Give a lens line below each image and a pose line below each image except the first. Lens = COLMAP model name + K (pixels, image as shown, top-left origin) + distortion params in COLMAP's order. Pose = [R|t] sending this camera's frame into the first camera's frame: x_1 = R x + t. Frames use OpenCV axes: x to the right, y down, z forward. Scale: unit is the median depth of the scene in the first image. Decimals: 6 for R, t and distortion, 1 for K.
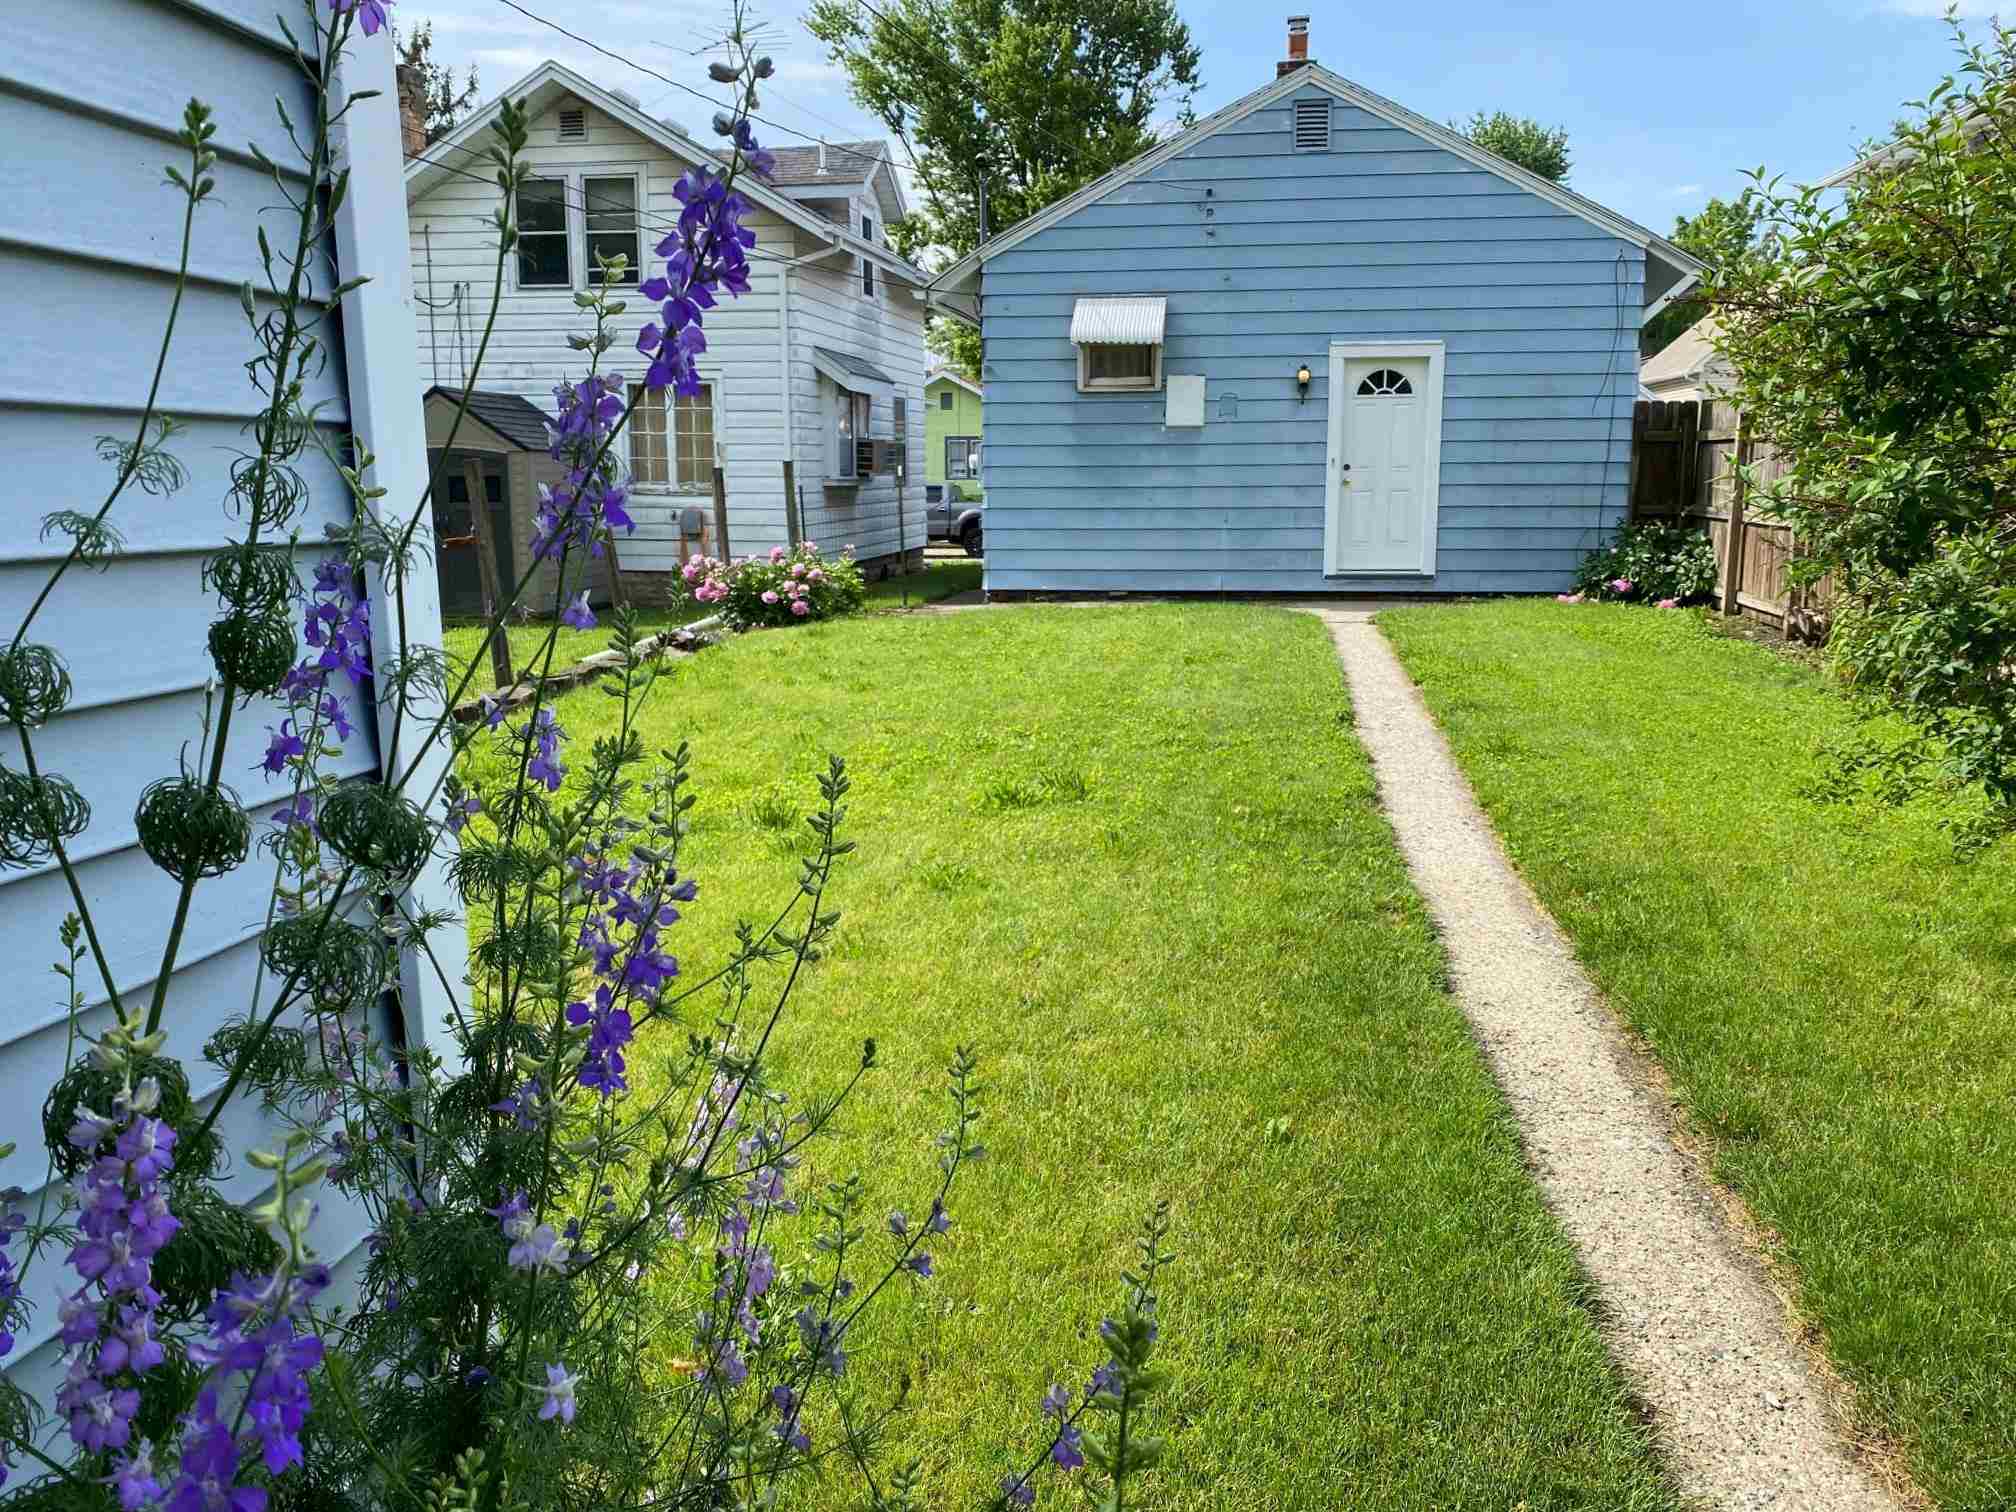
lens RADIAL K [[1539.5, 0, 1008.0], [0, 1539.5, 756.0], [0, 0, 1]] dist [-0.001601, -0.183676]
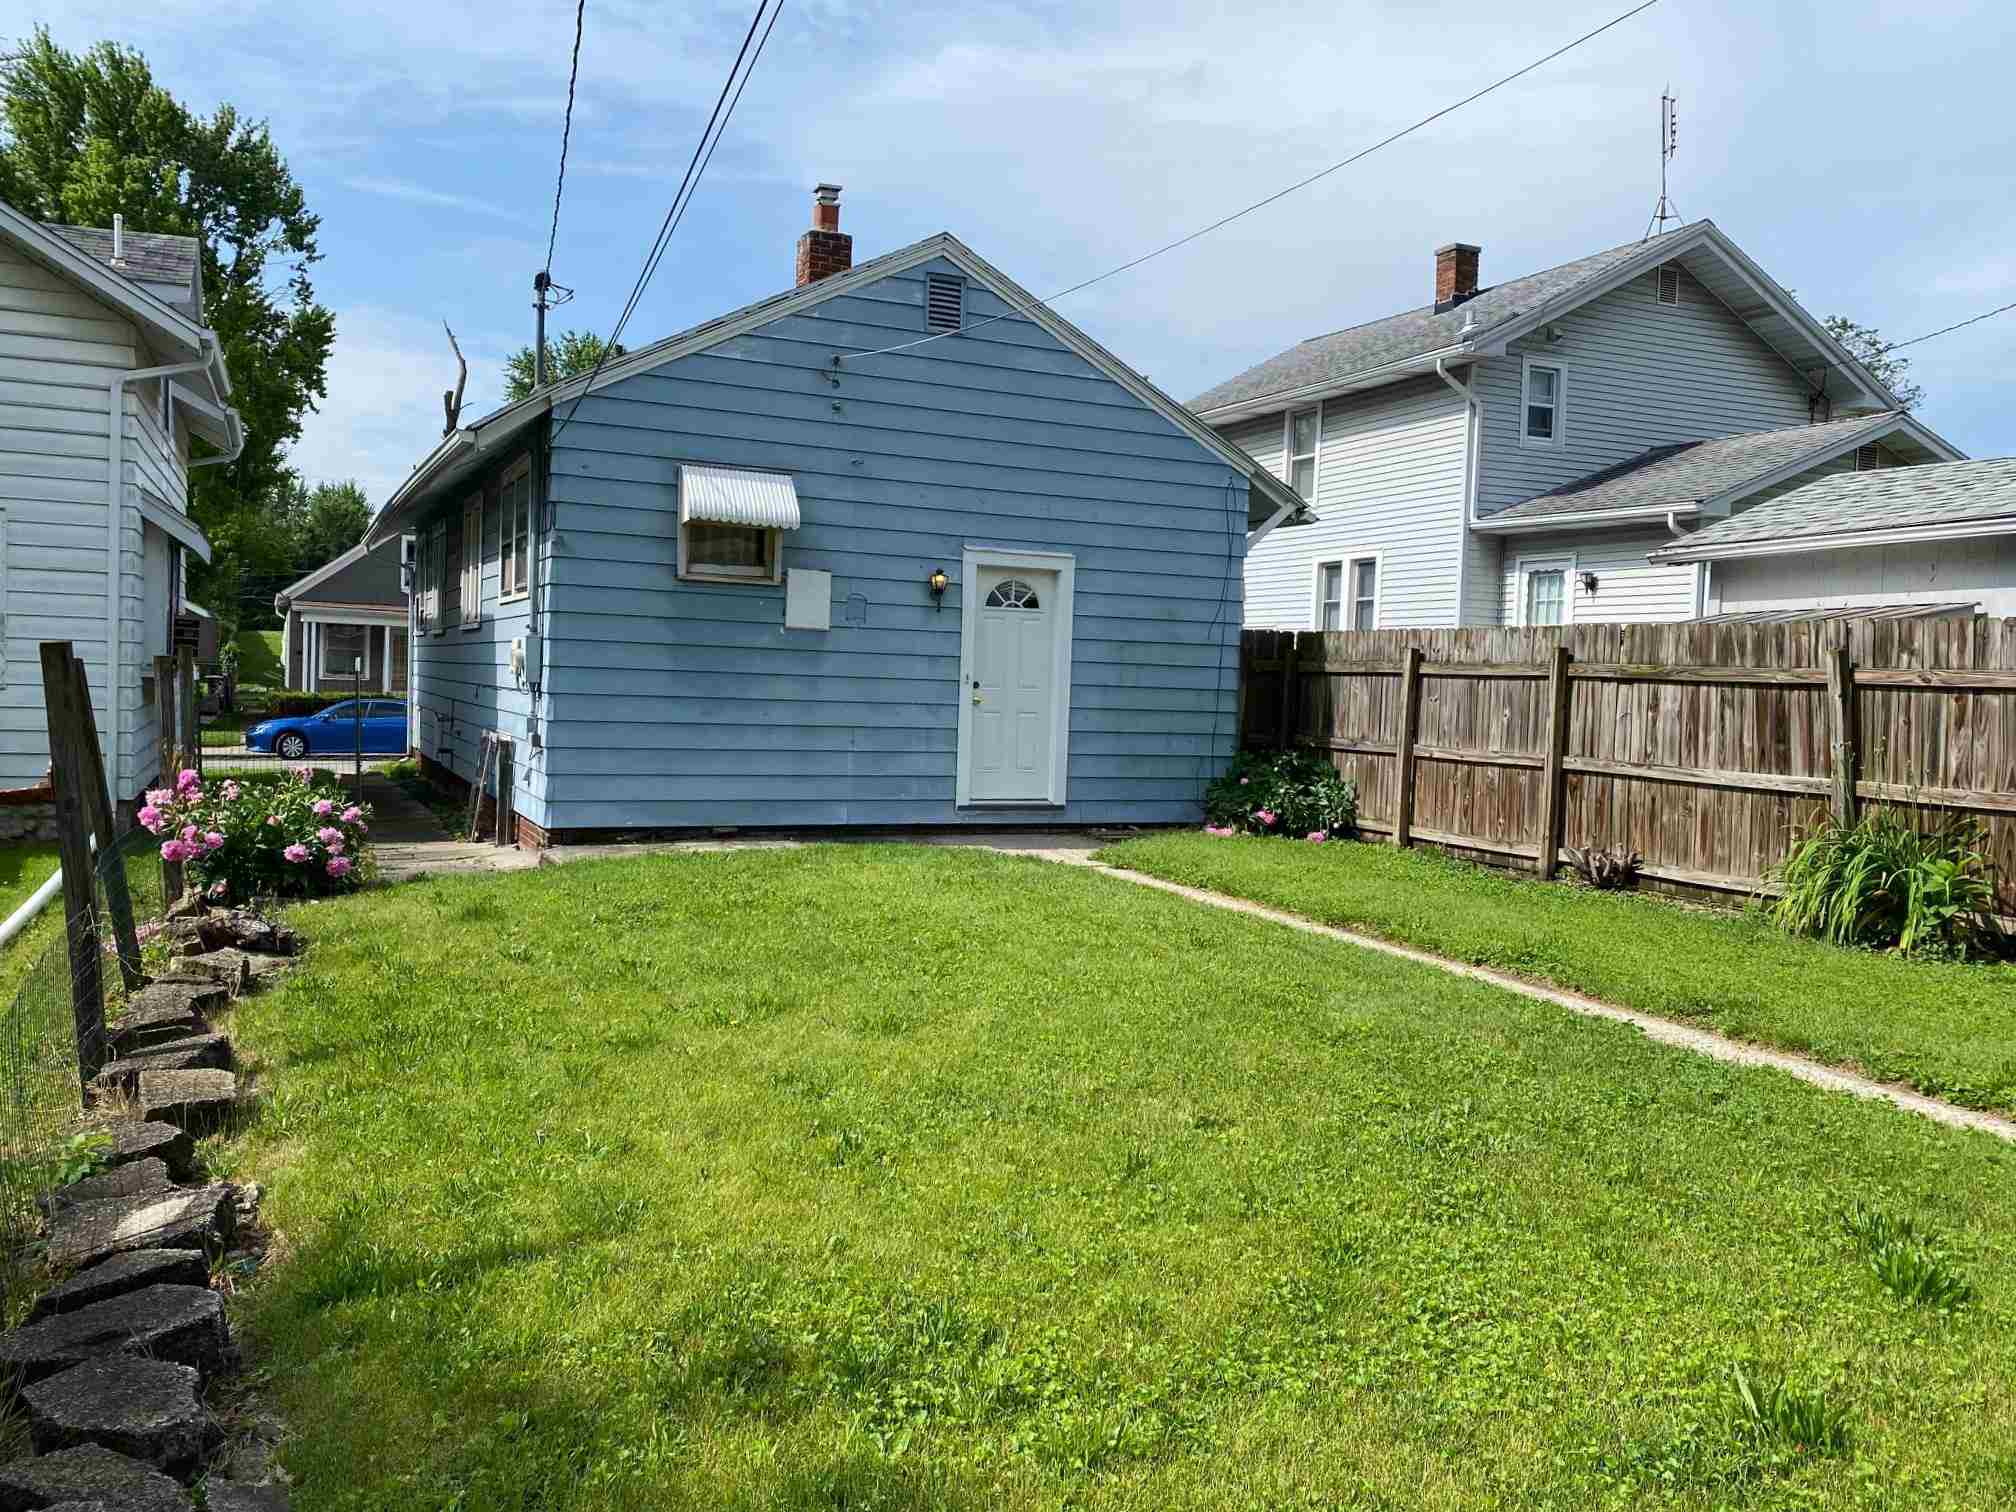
lens RADIAL K [[1501.6, 0, 1008.0], [0, 1501.6, 756.0], [0, 0, 1]] dist [0.059015, -0.090474]
pose [[0.841262, 0.013991, 0.540447, -0.236836], [0.054090, 0.992471, -0.109890, -0.050784], [-0.537915, 0.121679, 0.834171, 0.270435]]
